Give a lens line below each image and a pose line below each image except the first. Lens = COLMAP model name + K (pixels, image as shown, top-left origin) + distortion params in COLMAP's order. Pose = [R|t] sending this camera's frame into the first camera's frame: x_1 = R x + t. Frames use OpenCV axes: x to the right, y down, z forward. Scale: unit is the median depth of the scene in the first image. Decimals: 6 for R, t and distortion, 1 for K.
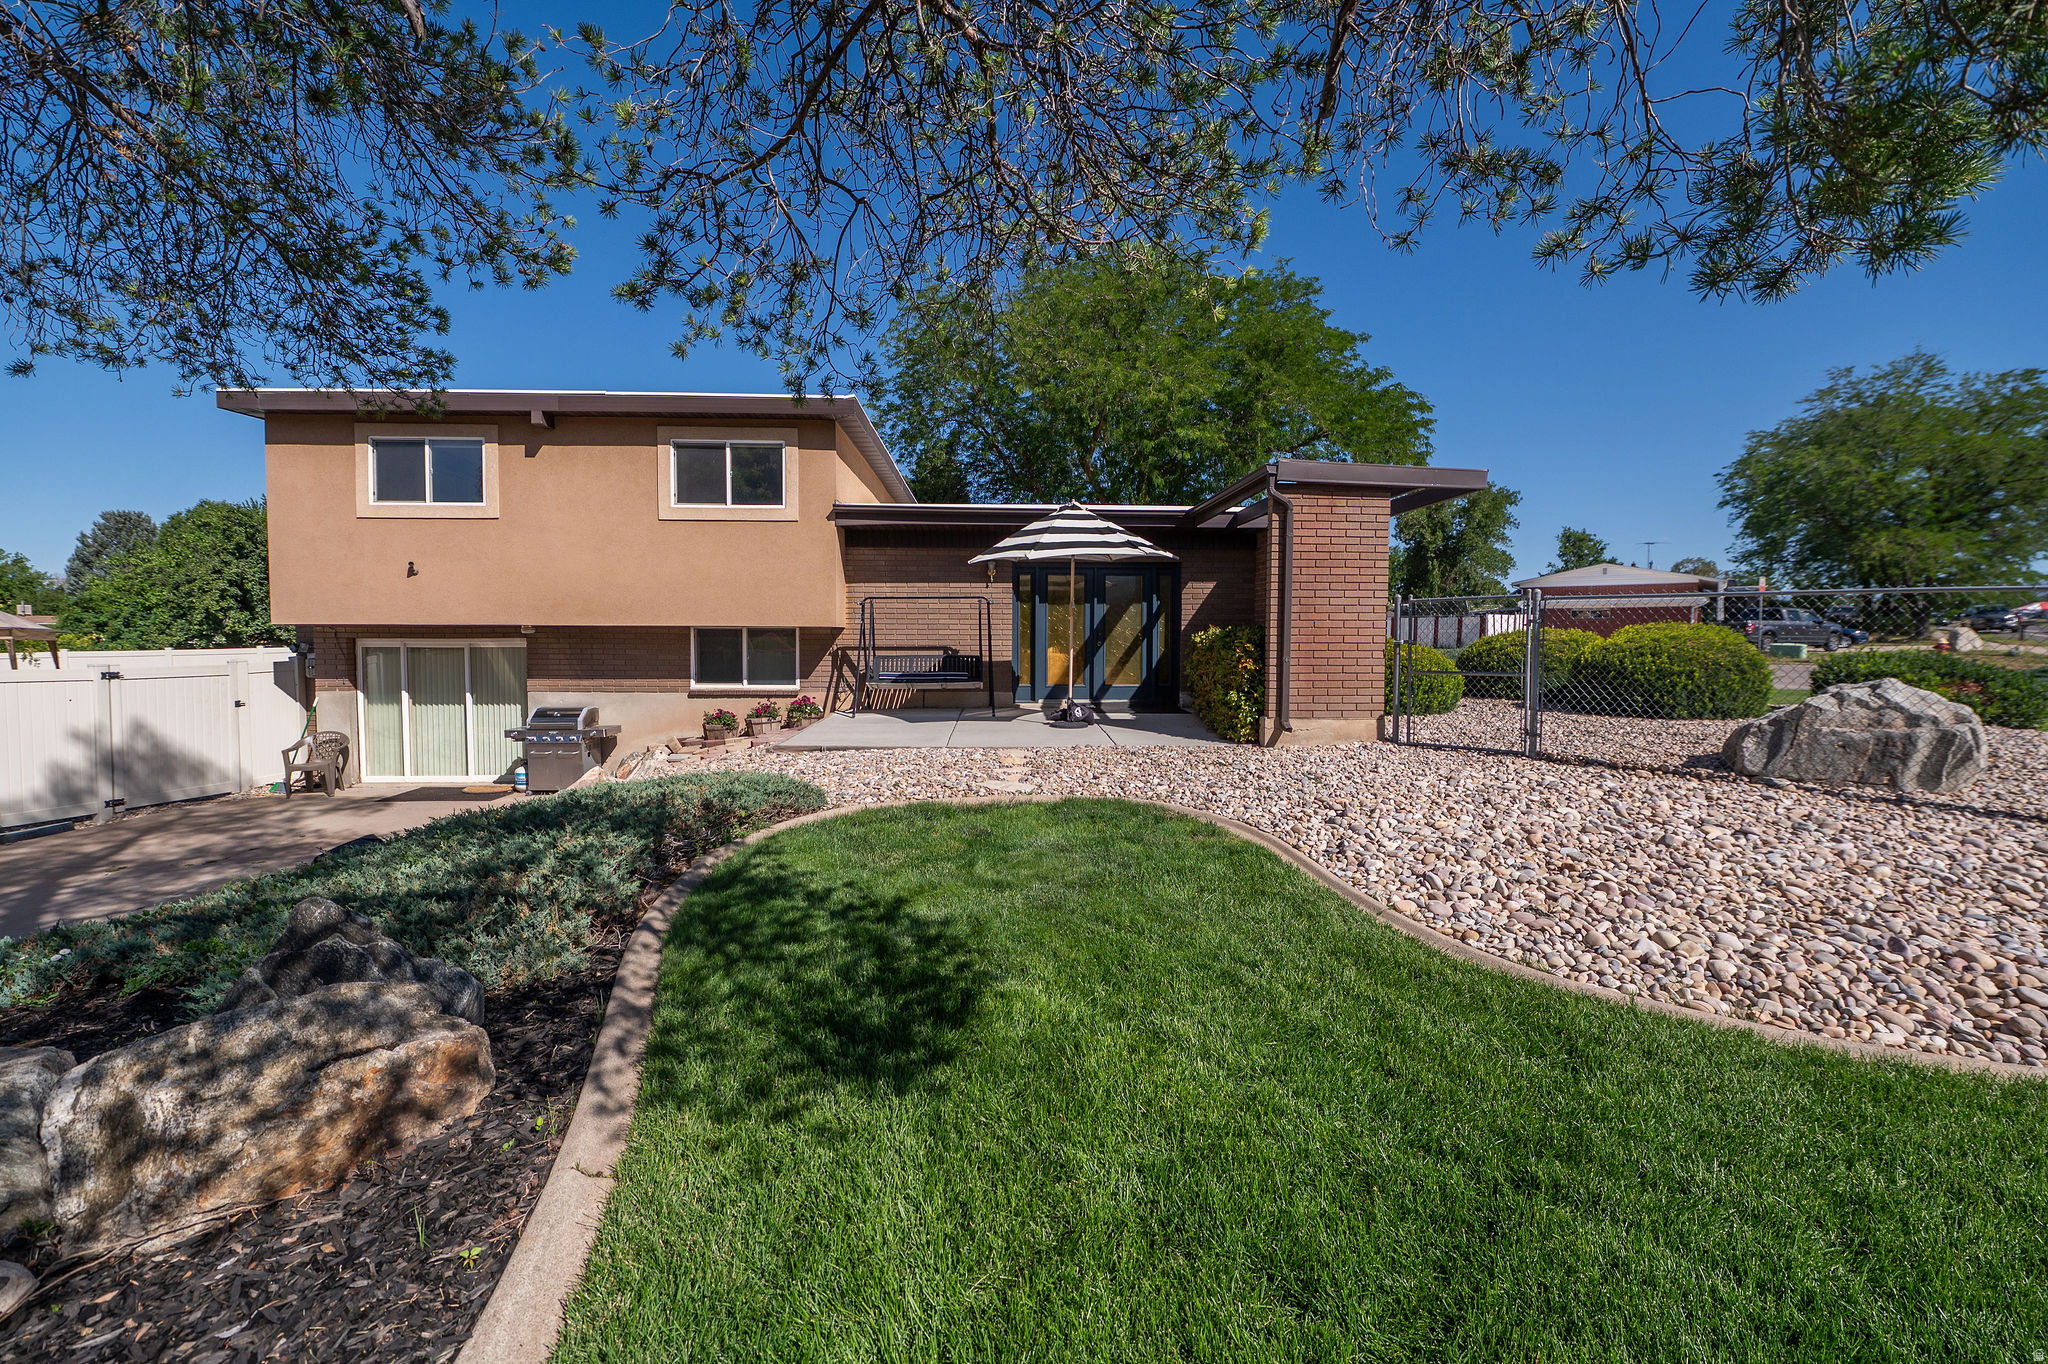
lens RADIAL K [[836.8, 0, 1036.6], [0, 836.8, 673.4], [0, 0, 1]] dist [-0.012667, -0.000375]
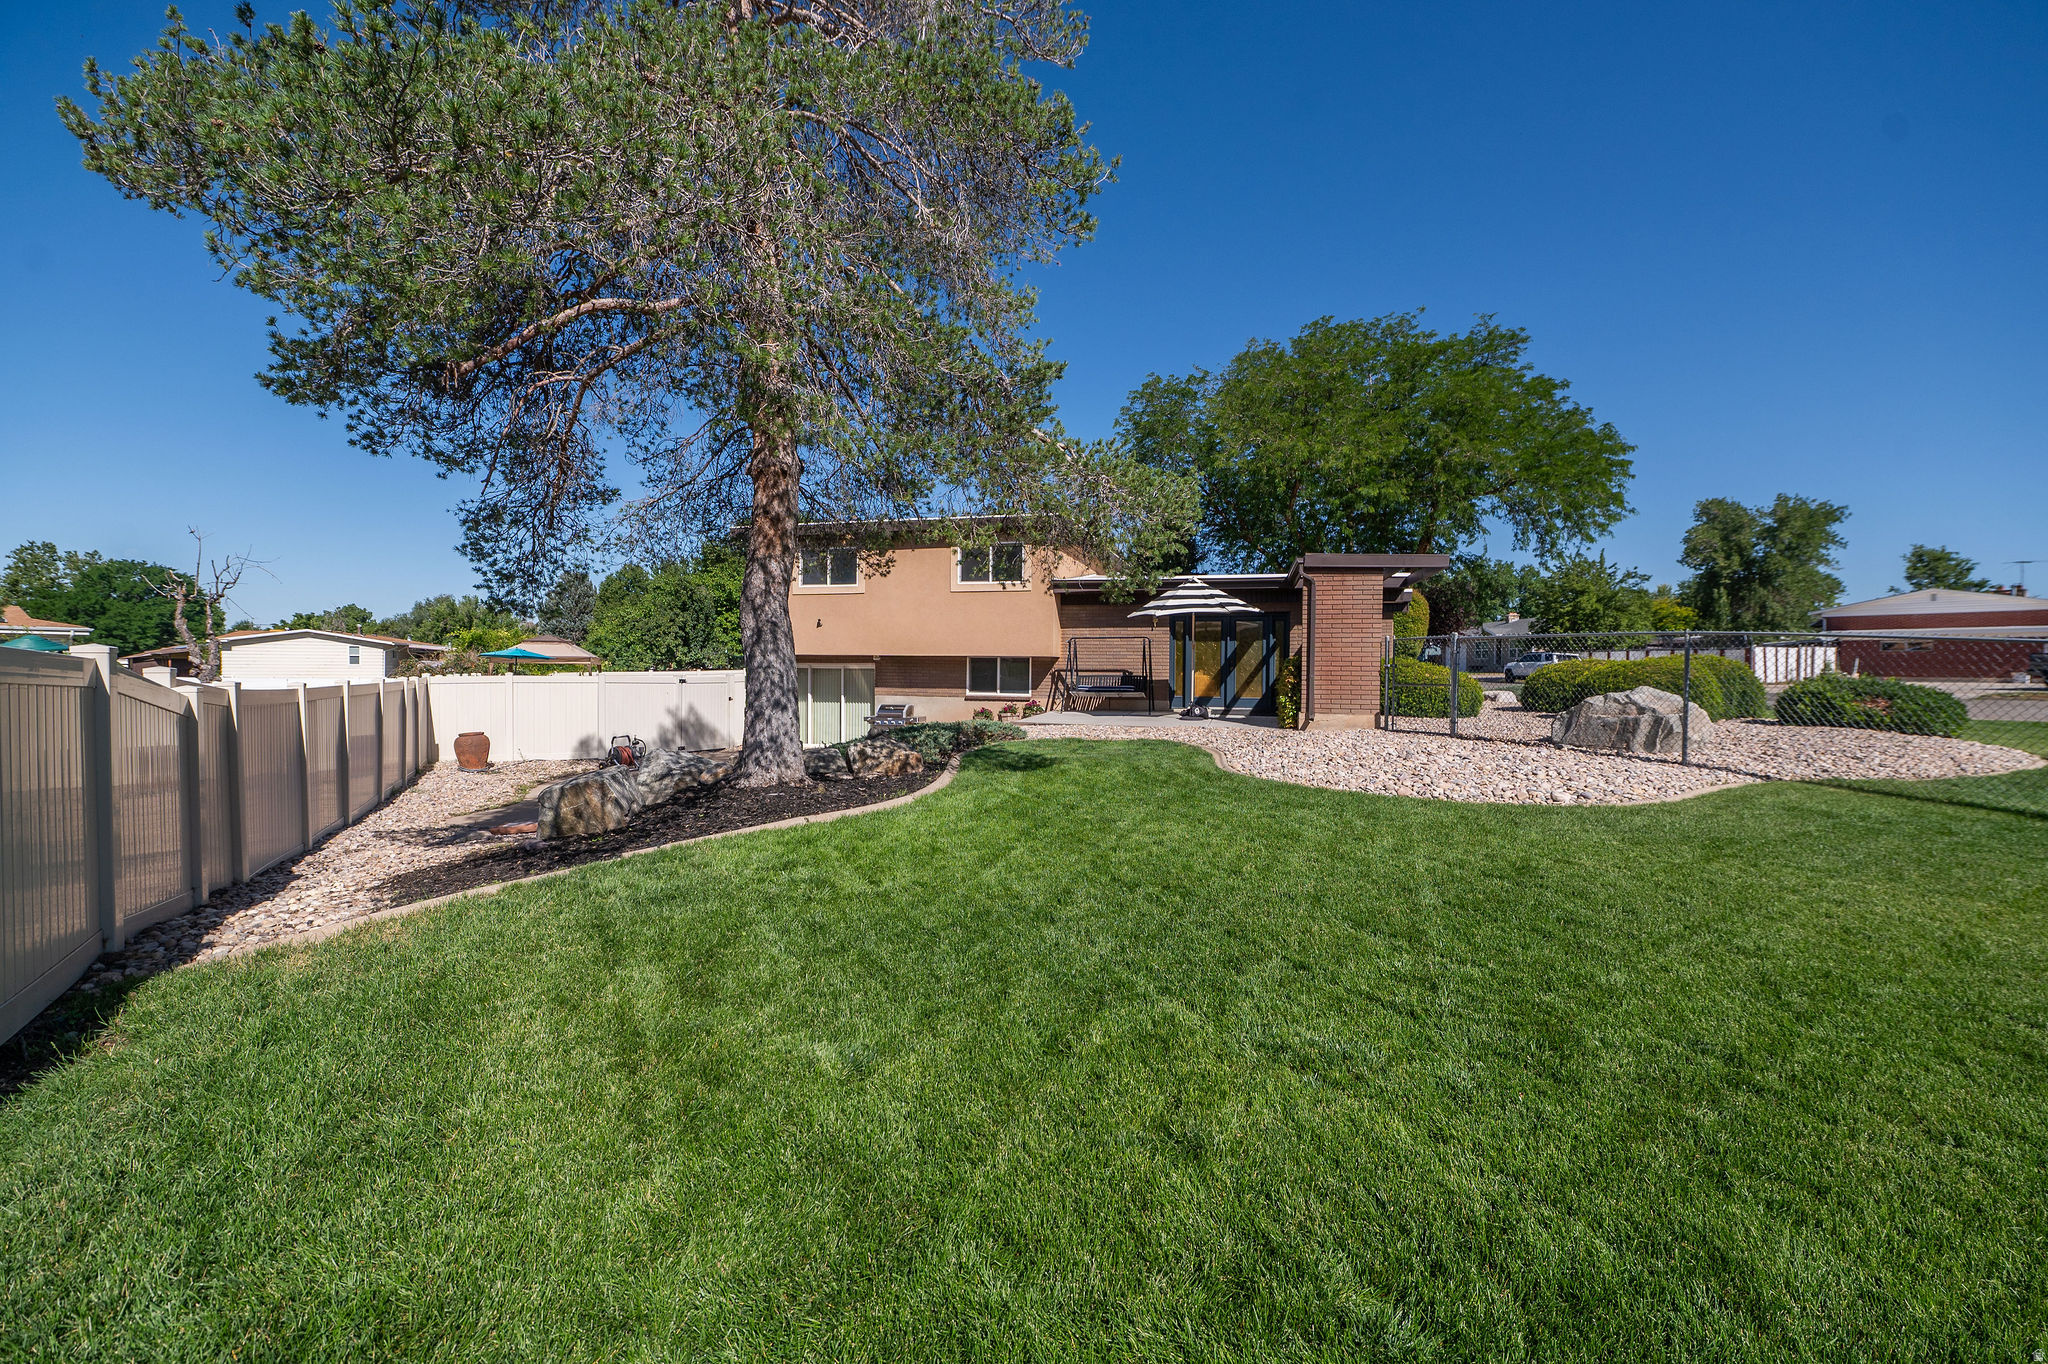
lens RADIAL K [[827.0, 0, 1024.0], [0, 827.0, 682.0], [0, 0, 1]] dist [-0.012202, -0.000428]
pose [[0.950080, 0.011019, -0.311811, 0.193645], [-0.020210, 0.999451, -0.026258, 0.034306], [0.311350, 0.031249, 0.949781, -0.494053]]
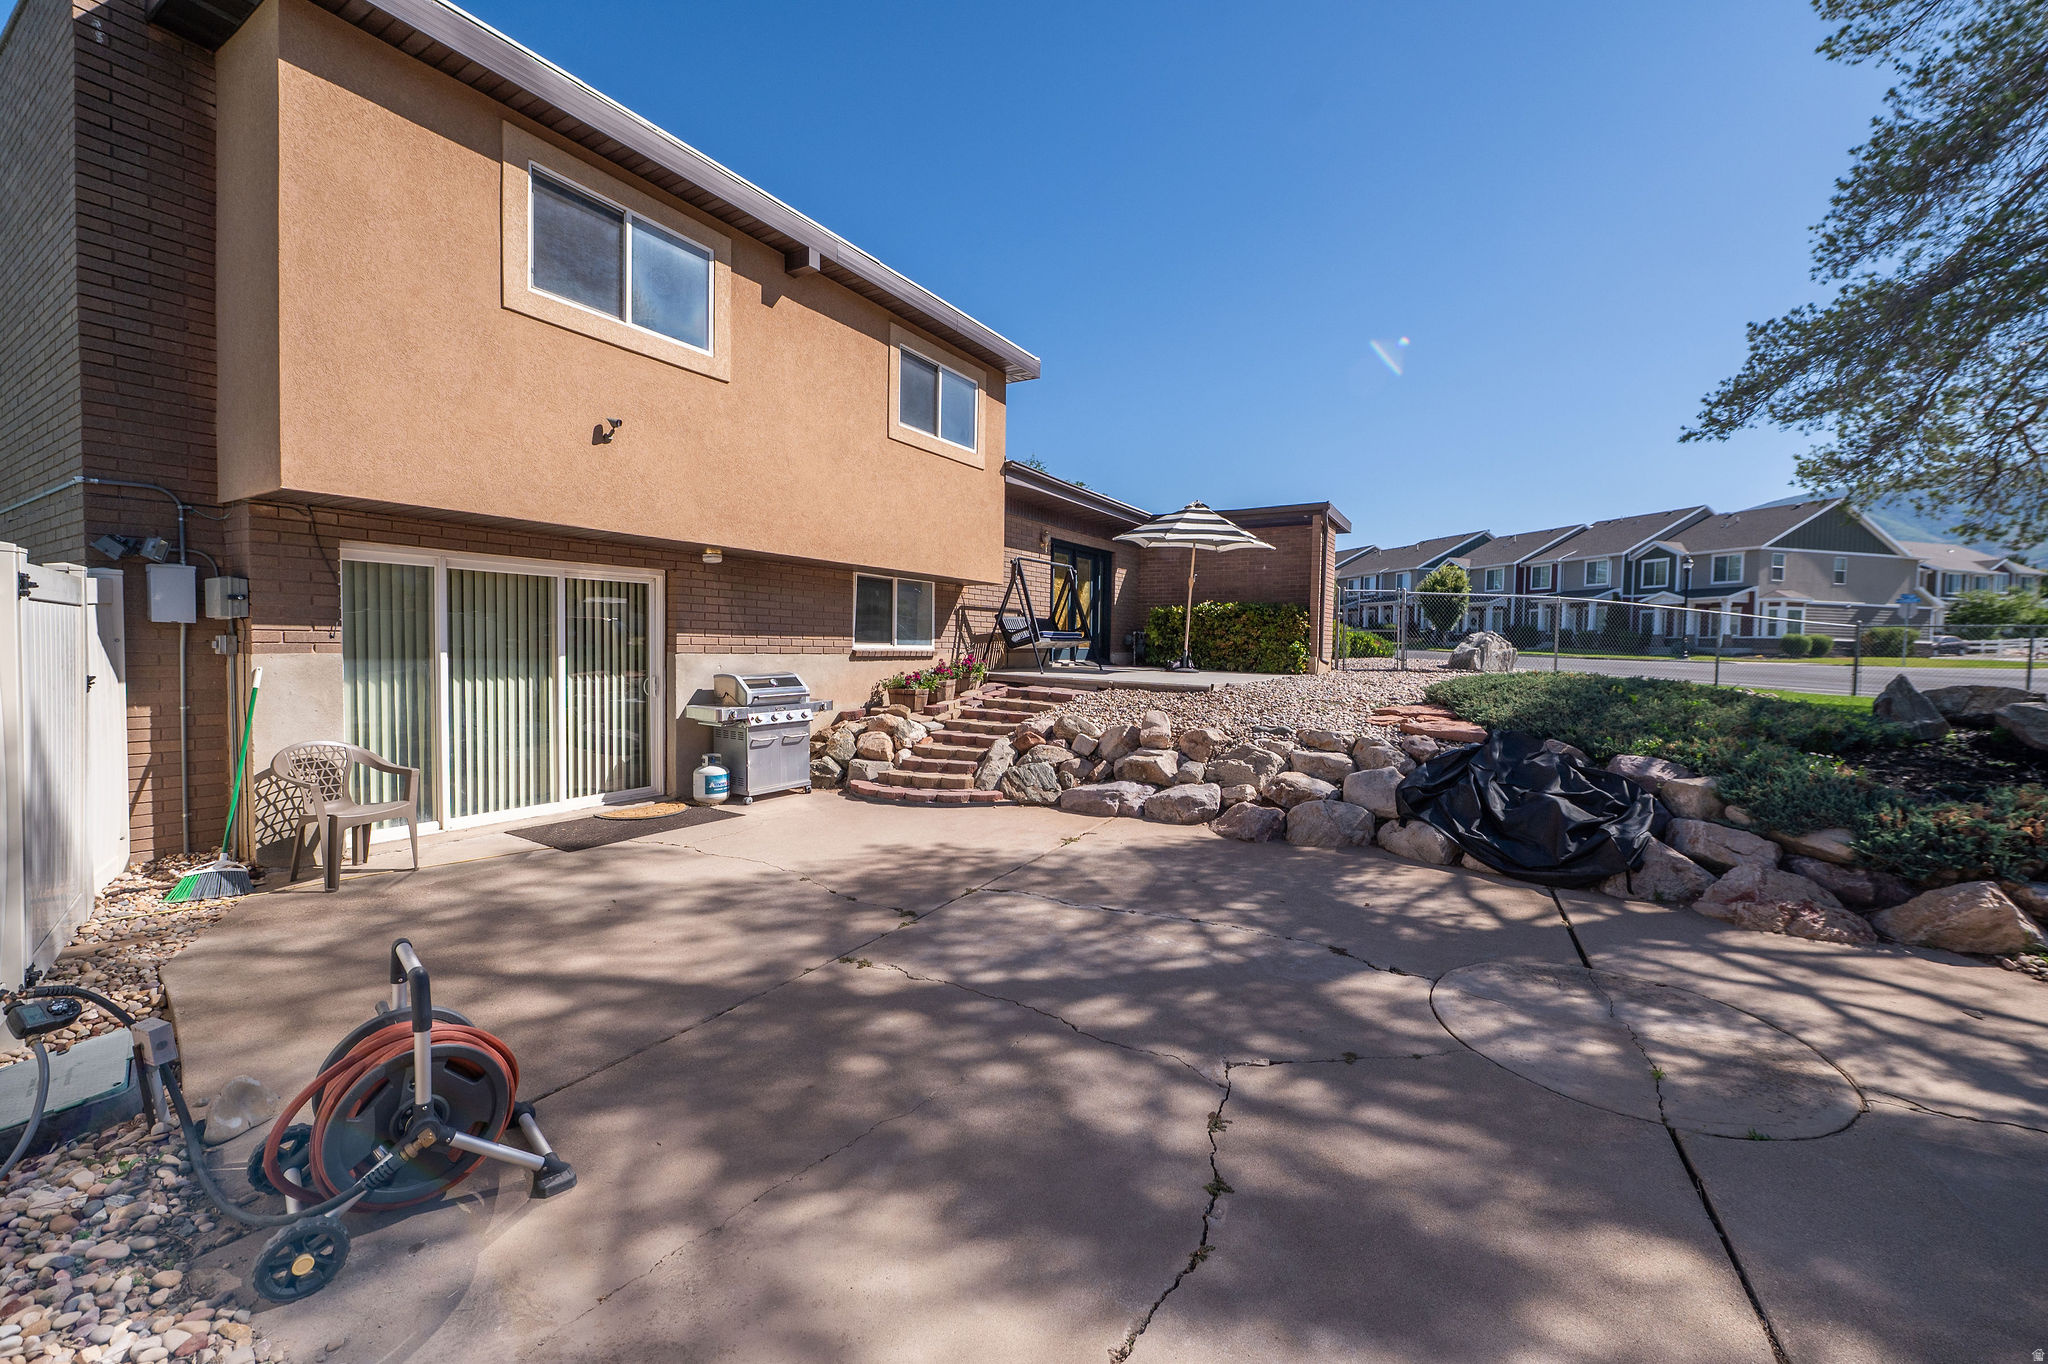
lens RADIAL K [[827.0, 0, 1024.0], [0, 827.0, 682.0], [0, 0, 1]] dist [-0.012202, -0.000428]
pose [[0.554619, -0.032505, 0.831470, -1.022099], [0.040340, 0.999112, 0.012150, 0.048624], [-0.831126, 0.026803, 0.555437, 0.437161]]
